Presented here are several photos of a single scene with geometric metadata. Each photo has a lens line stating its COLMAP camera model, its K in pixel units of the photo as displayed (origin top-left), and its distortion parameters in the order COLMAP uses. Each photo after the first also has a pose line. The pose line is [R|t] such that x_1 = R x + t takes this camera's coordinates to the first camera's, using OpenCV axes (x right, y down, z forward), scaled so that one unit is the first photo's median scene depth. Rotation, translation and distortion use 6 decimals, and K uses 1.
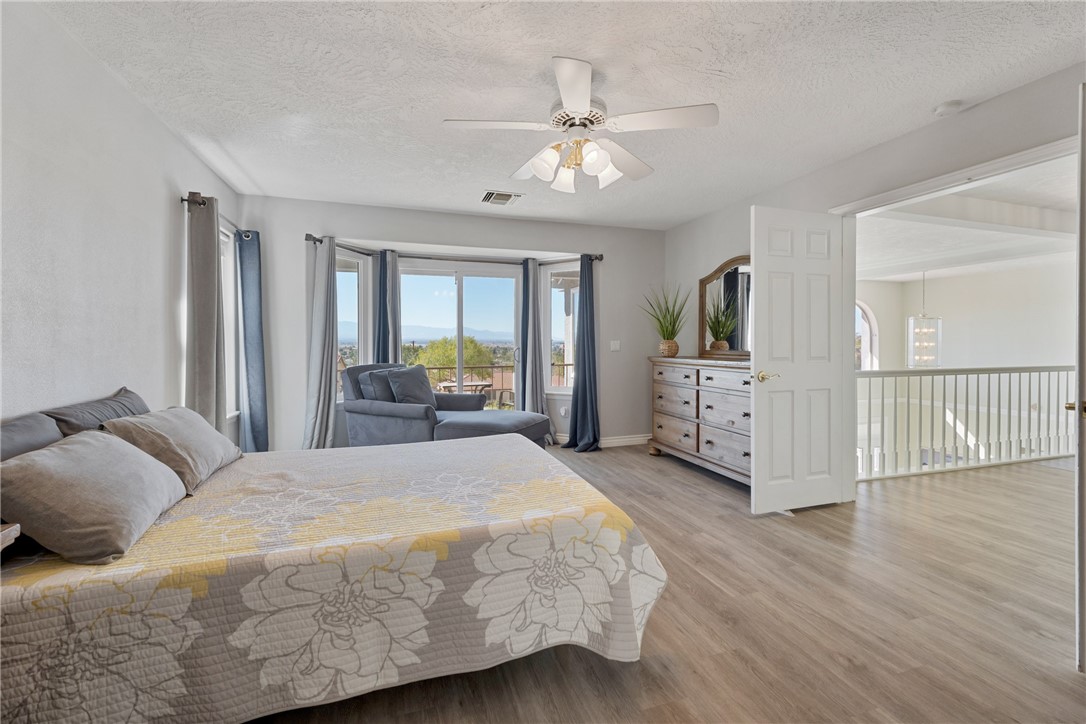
lens RADIAL K [[461.5, 0, 545.9], [0, 461.5, 350.9], [0, 0, 1]] dist [0.001878, 0.000152]
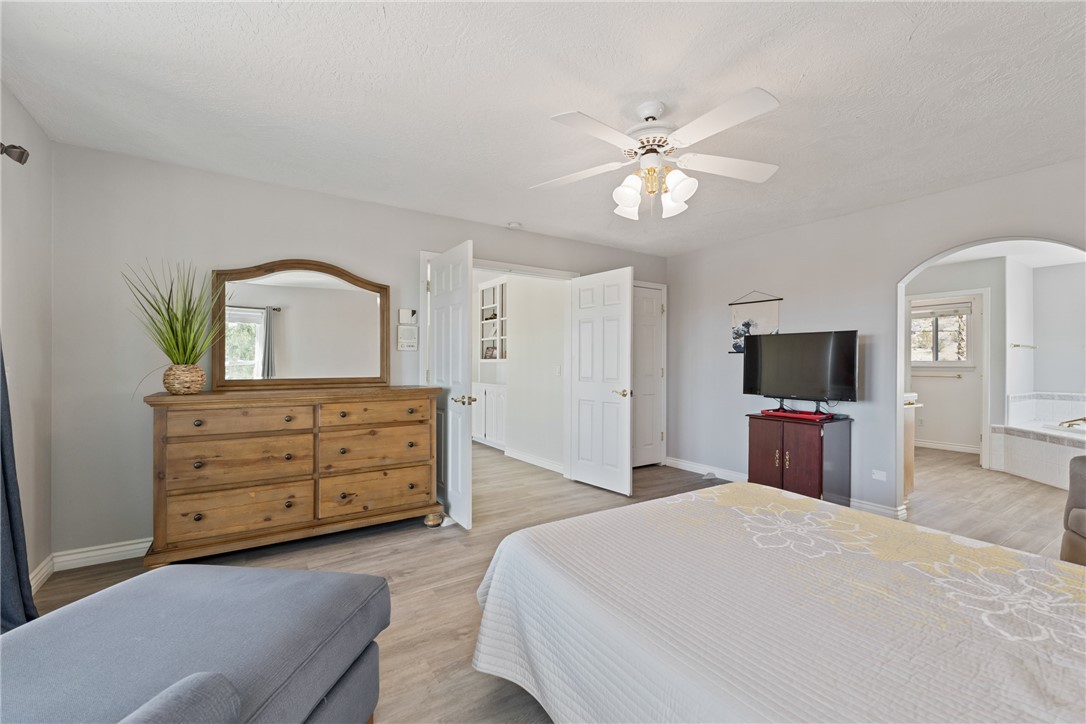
lens RADIAL K [[455.7, 0, 544.0], [0, 455.7, 364.8], [0, 0, 1]] dist [0.002397, -0.000469]
pose [[-0.254531, -0.003972, 0.967057, -0.561070], [0.016768, 0.999823, 0.008520, -0.029941], [-0.966919, 0.018384, -0.254419, 1.007144]]
